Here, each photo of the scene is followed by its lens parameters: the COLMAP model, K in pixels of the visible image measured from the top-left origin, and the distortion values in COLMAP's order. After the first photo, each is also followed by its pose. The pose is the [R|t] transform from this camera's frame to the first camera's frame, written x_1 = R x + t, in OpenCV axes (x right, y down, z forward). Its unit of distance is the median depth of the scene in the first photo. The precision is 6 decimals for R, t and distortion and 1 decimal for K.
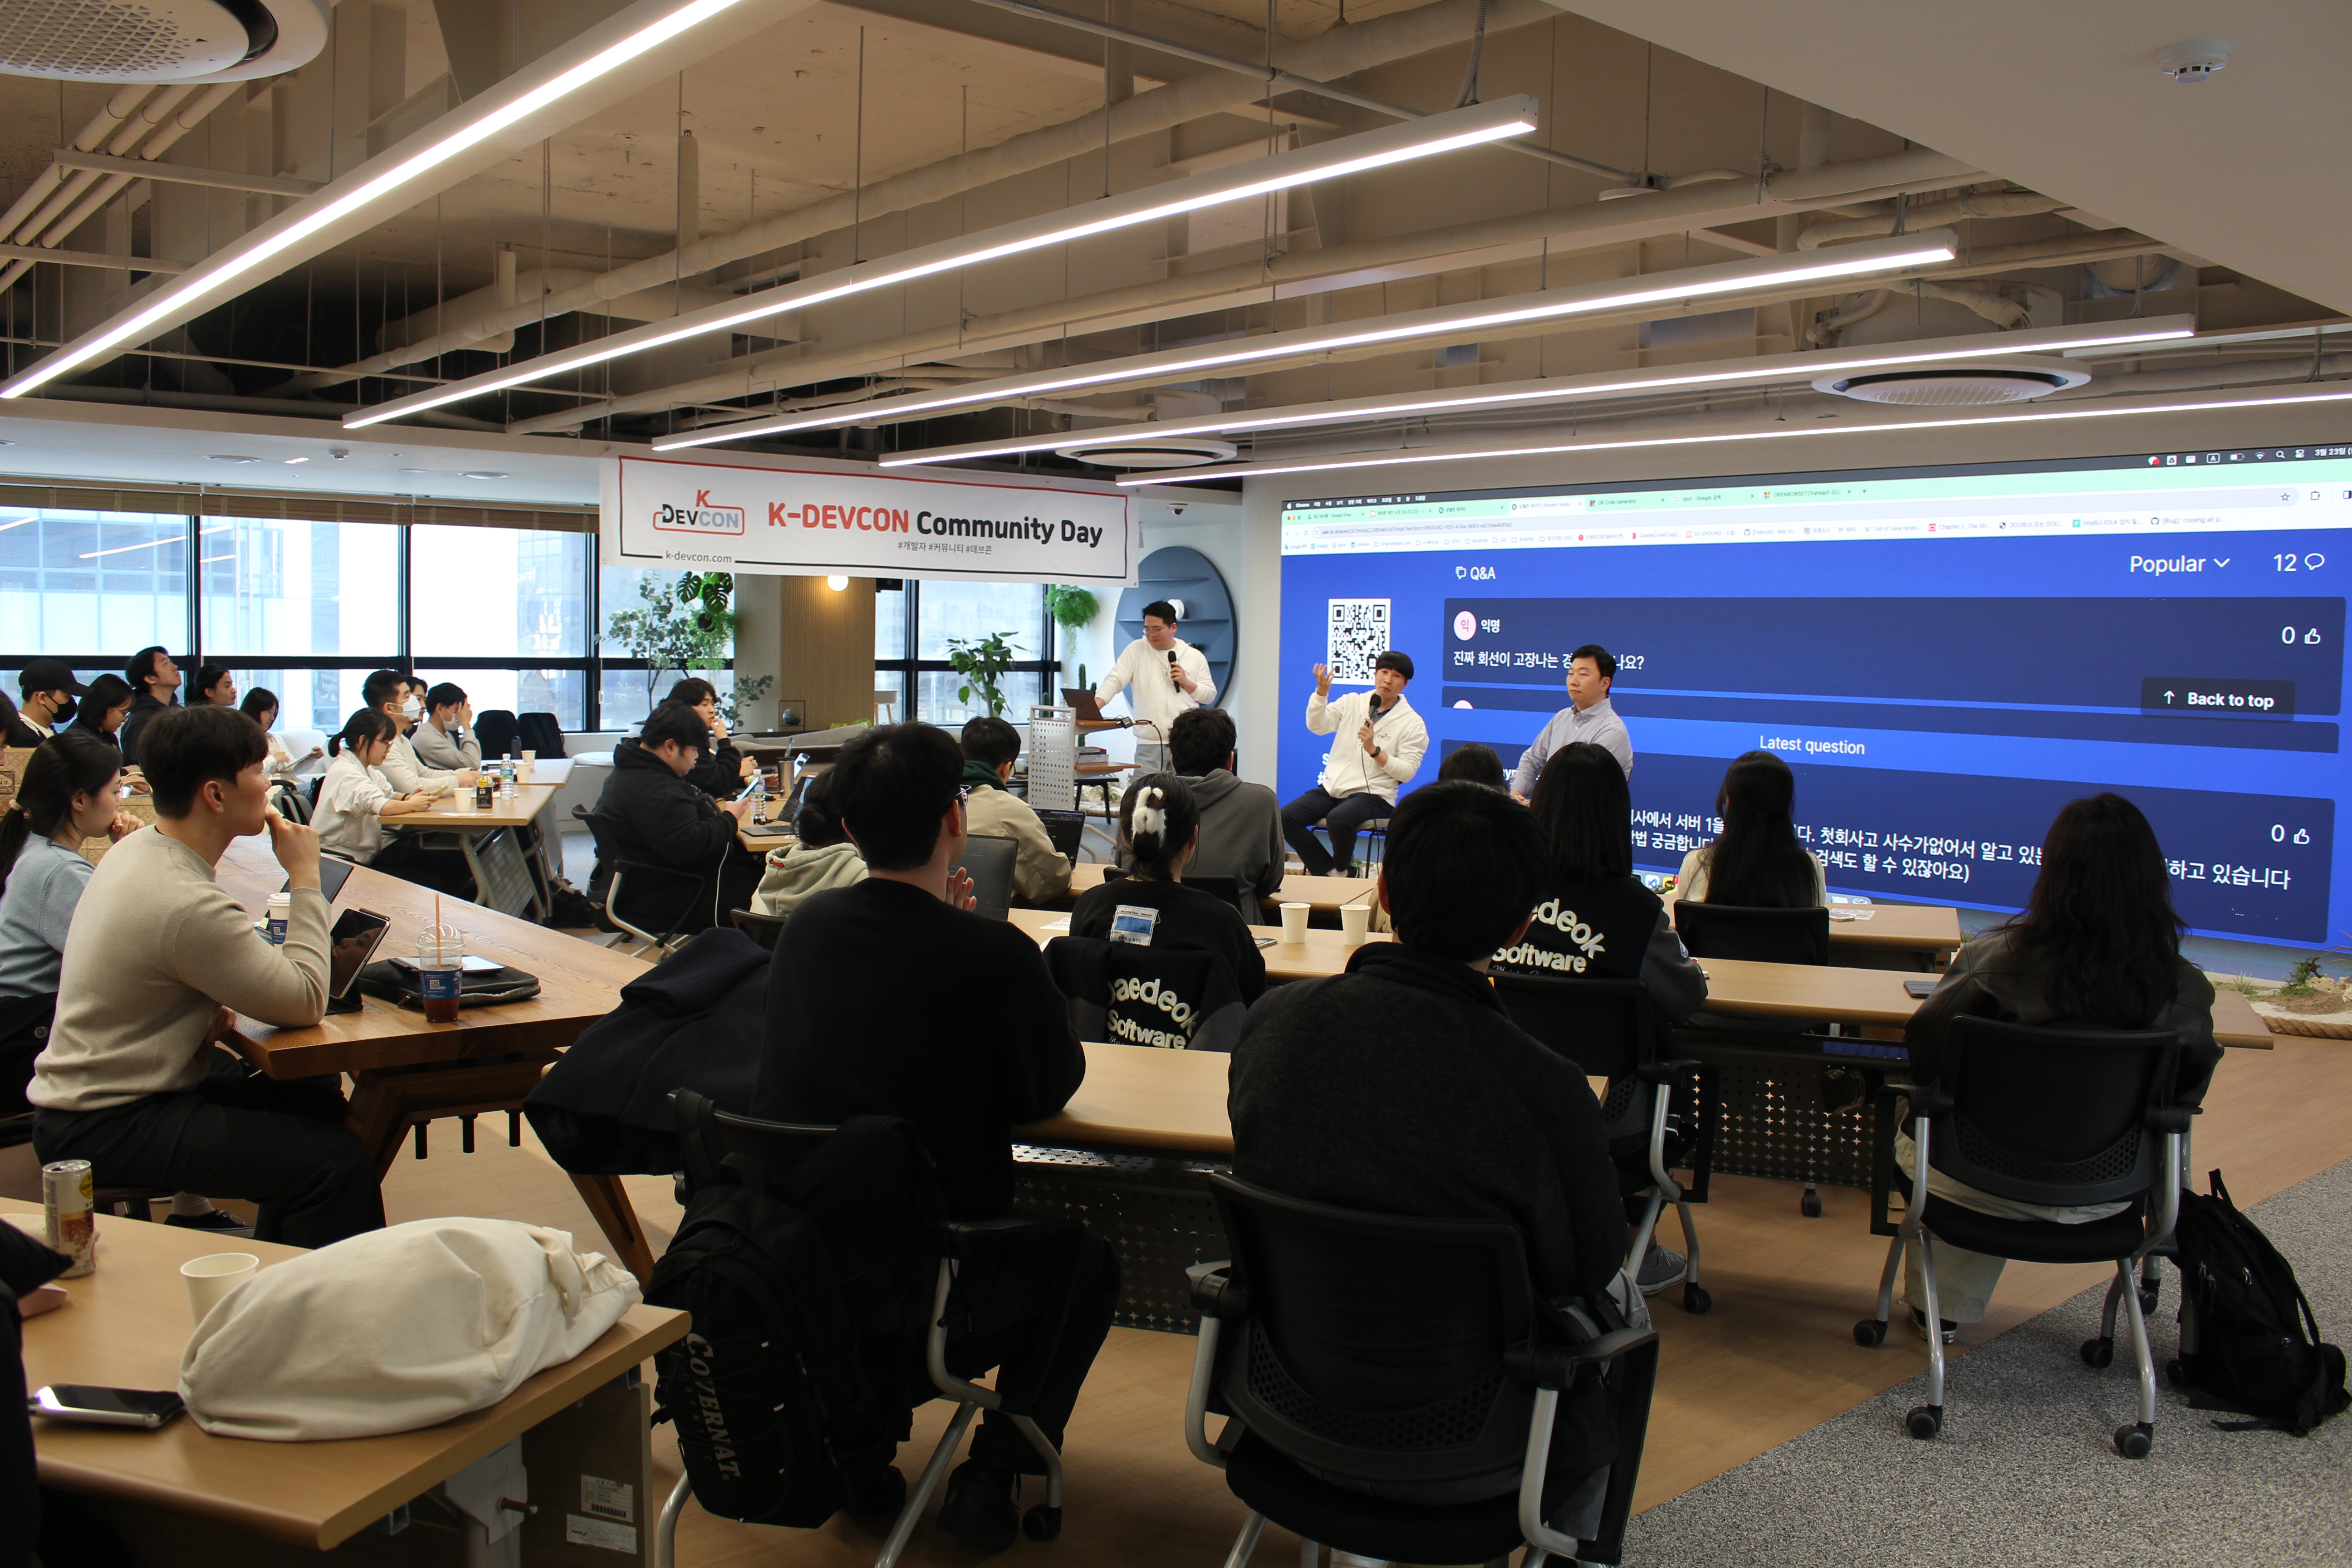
lens RADIAL K [[2027.5, 0, 1243.0], [0, 2027.5, 777.3], [0, 0, 1]] dist [-0.127460, 0.076835]
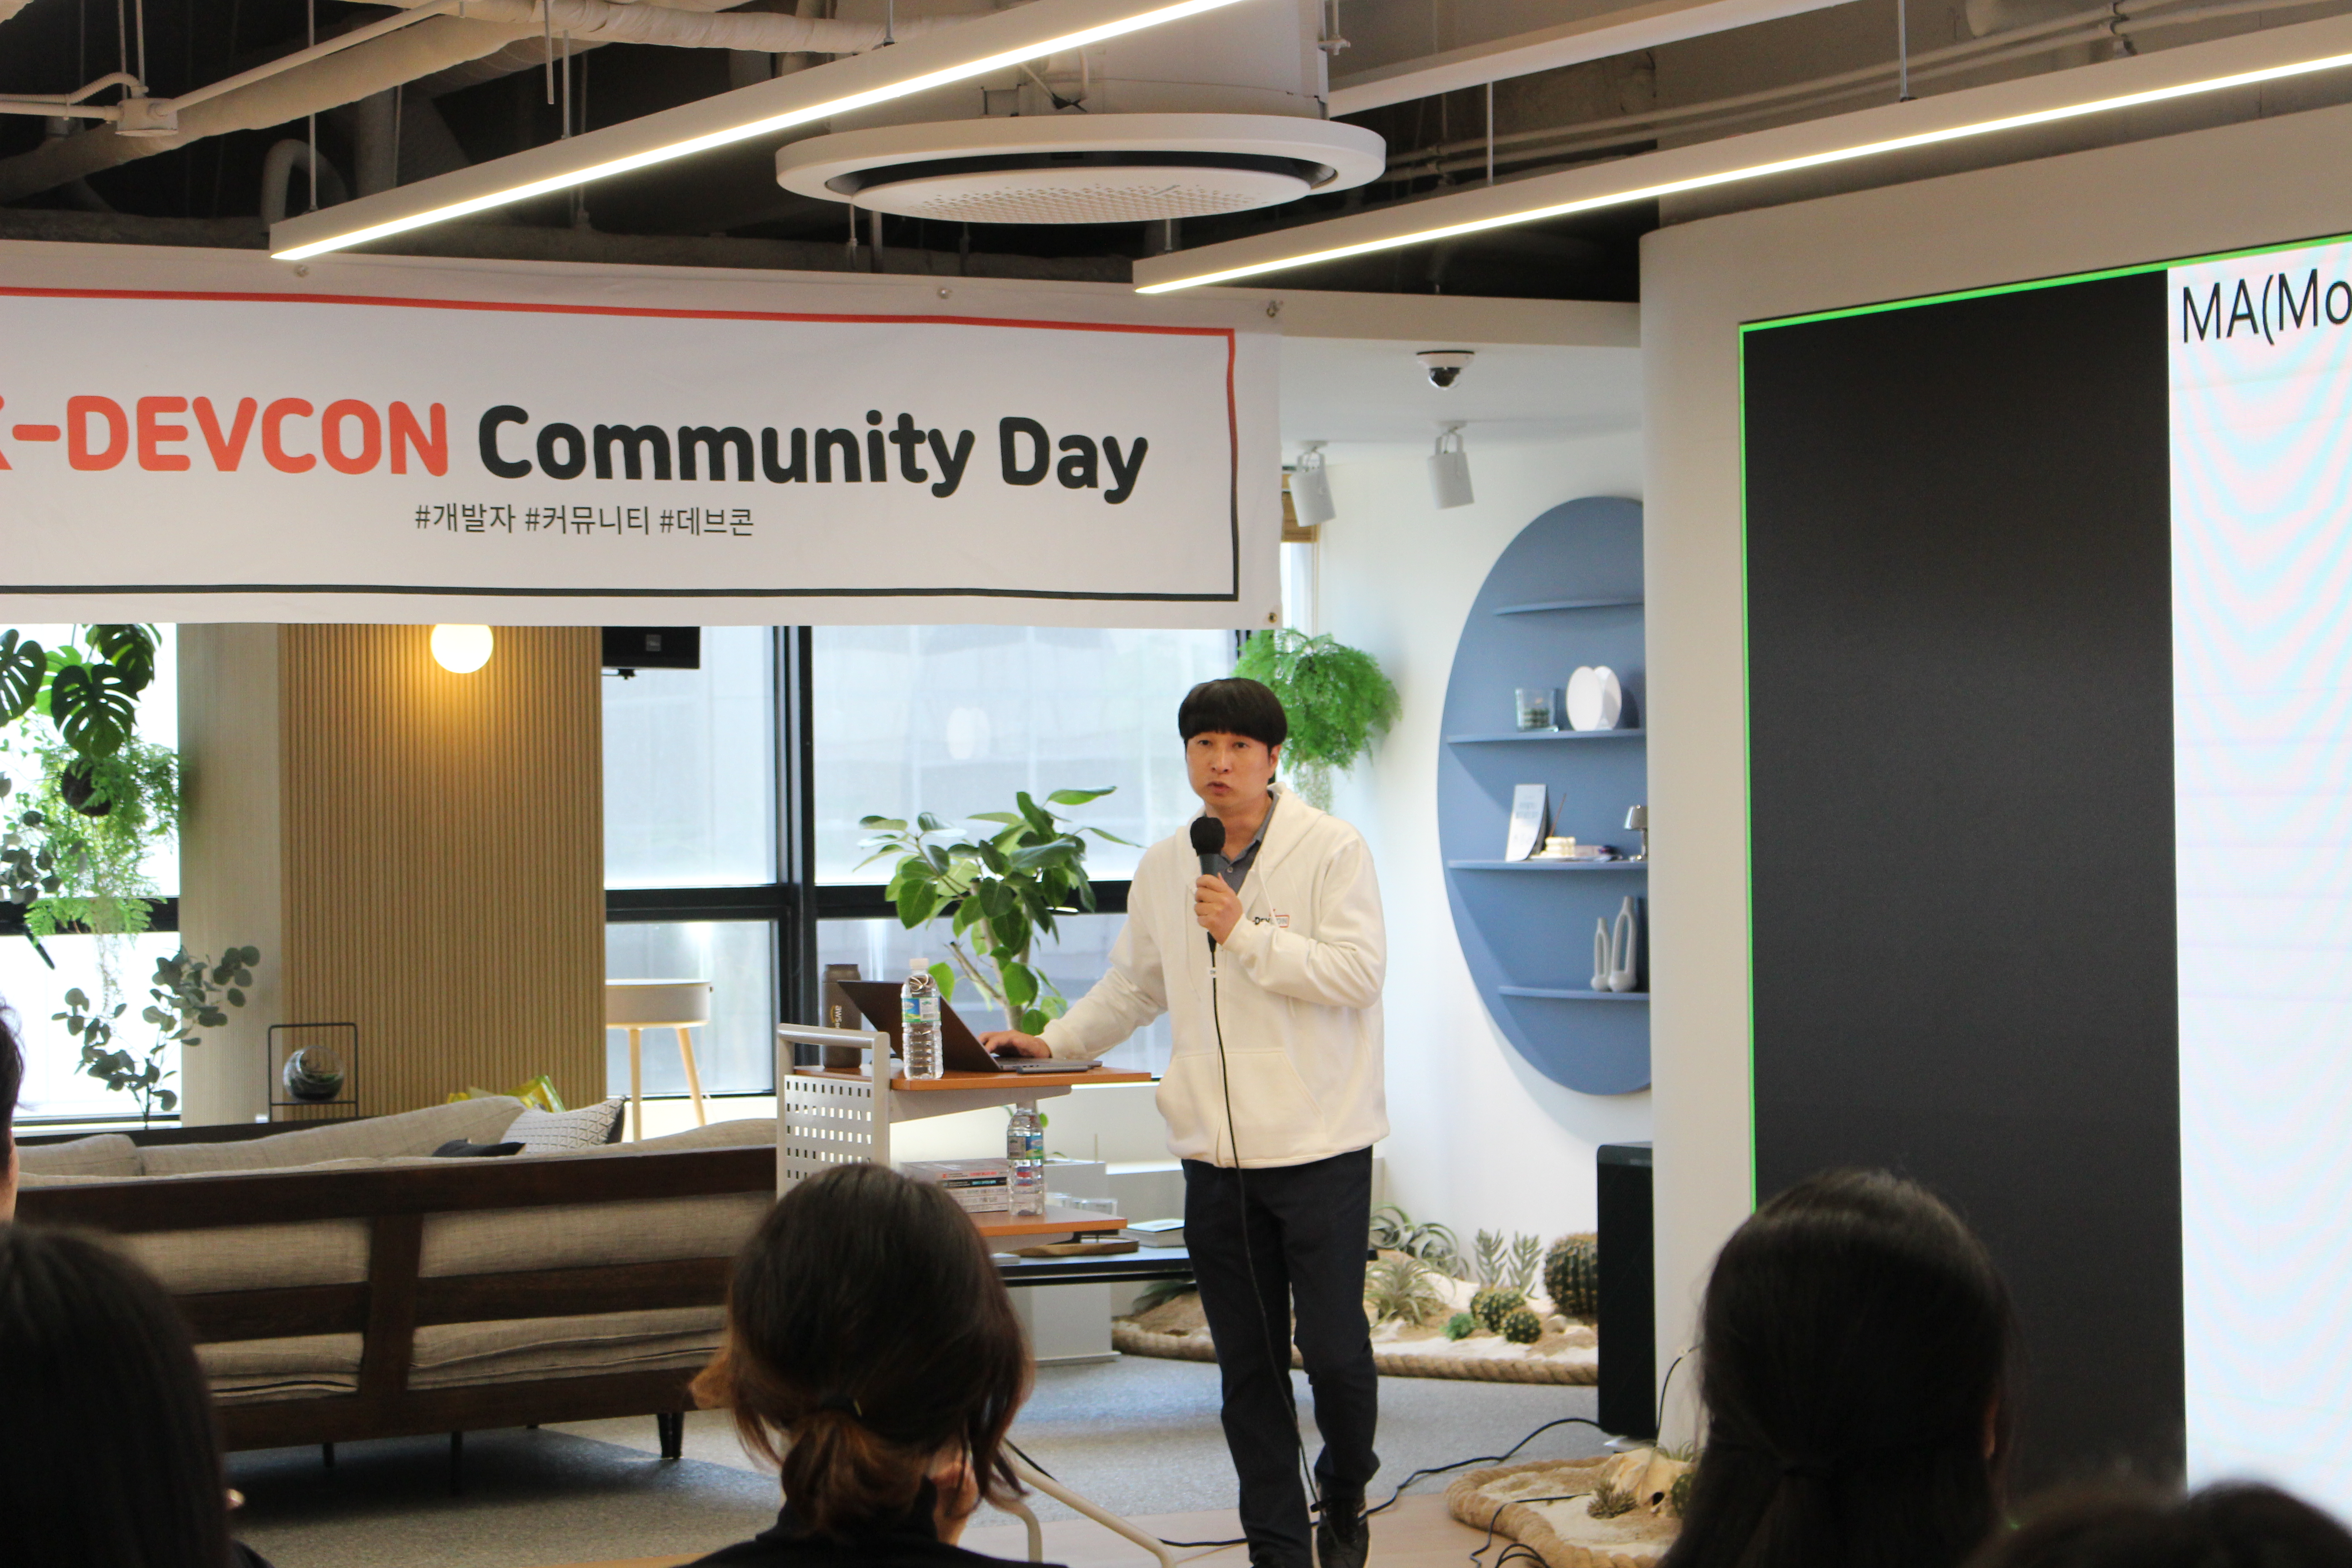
lens RADIAL K [[5901.2, 0, 1181.9], [0, 5901.2, 763.3], [0, 0, 1]] dist [0.047733, 0.000000]
pose [[0.973310, -0.034229, -0.226926, 0.144679], [0.016506, 0.996695, -0.079541, -0.003024], [0.228899, 0.073672, 0.970658, 0.143681]]
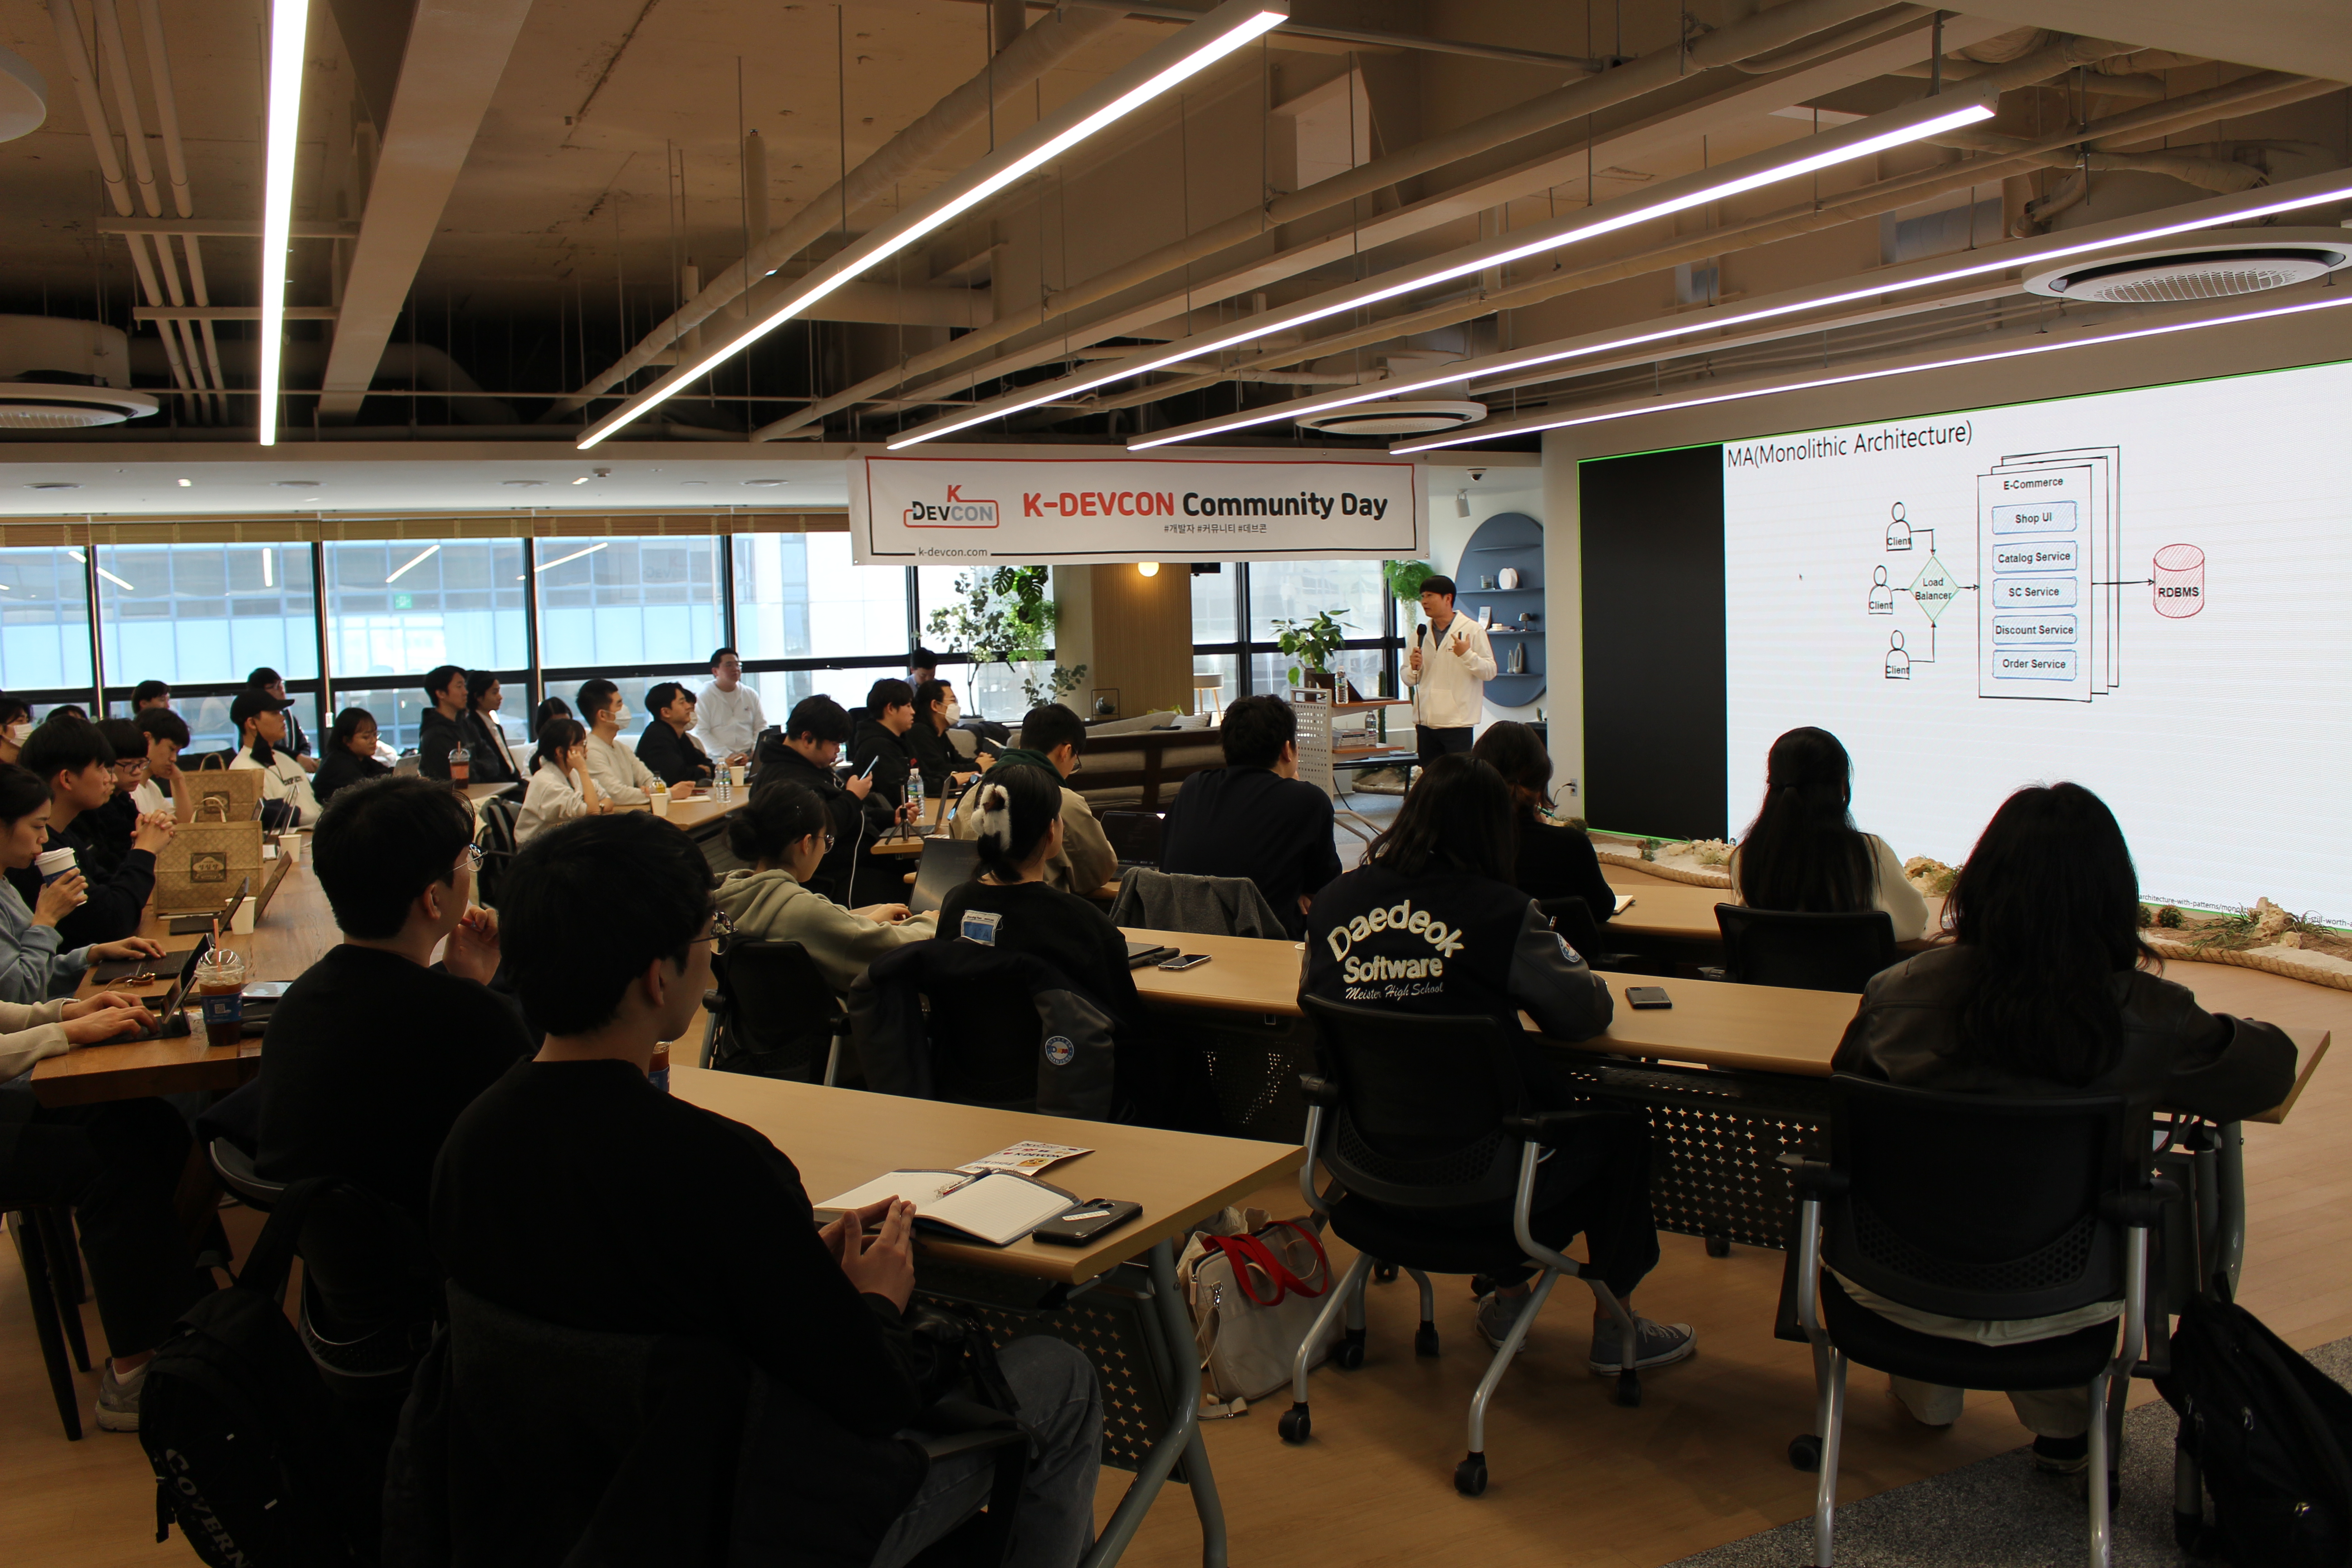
lens RADIAL K [[2027.5, 0, 1170.6], [0, 2027.5, 776.7], [0, 0, 1]] dist [-0.127460, 0.076835]
pose [[0.960398, -0.024058, -0.277593, 0.099631], [0.027587, 0.999581, 0.008814, -0.003125], [0.277264, -0.016123, 0.960658, 0.052231]]
